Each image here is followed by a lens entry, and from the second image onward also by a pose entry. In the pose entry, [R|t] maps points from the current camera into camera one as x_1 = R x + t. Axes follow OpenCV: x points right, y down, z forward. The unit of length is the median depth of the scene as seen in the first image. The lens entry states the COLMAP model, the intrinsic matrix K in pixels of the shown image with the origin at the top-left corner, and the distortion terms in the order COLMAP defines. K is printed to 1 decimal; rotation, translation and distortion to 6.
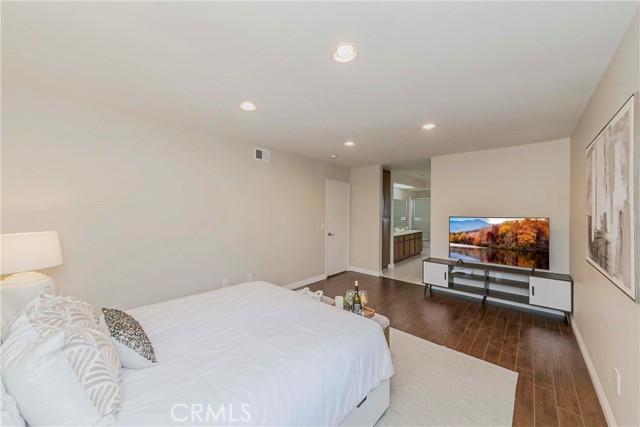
lens RADIAL K [[235.9, 0, 313.5], [0, 235.9, 212.9], [0, 0, 1]] dist [0.000069, -0.000018]
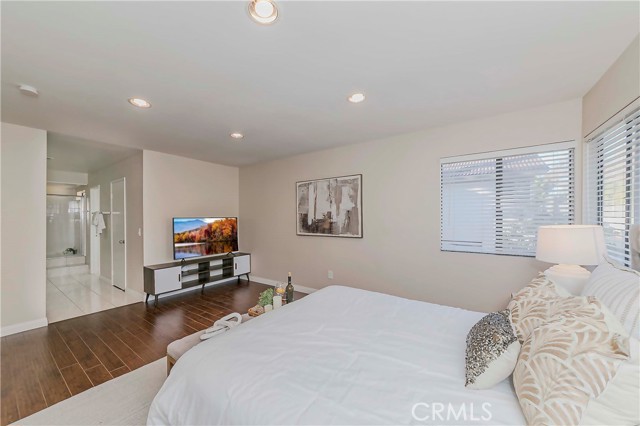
lens RADIAL K [[235.9, 0, 313.5], [0, 235.9, 212.4], [0, 0, 1]] dist [0.000069, -0.000018]
pose [[-0.118104, 0.026094, 0.992658, -0.522494], [0.008817, 0.999643, -0.025229, 0.028133], [-0.992962, 0.005772, -0.118292, 0.593603]]
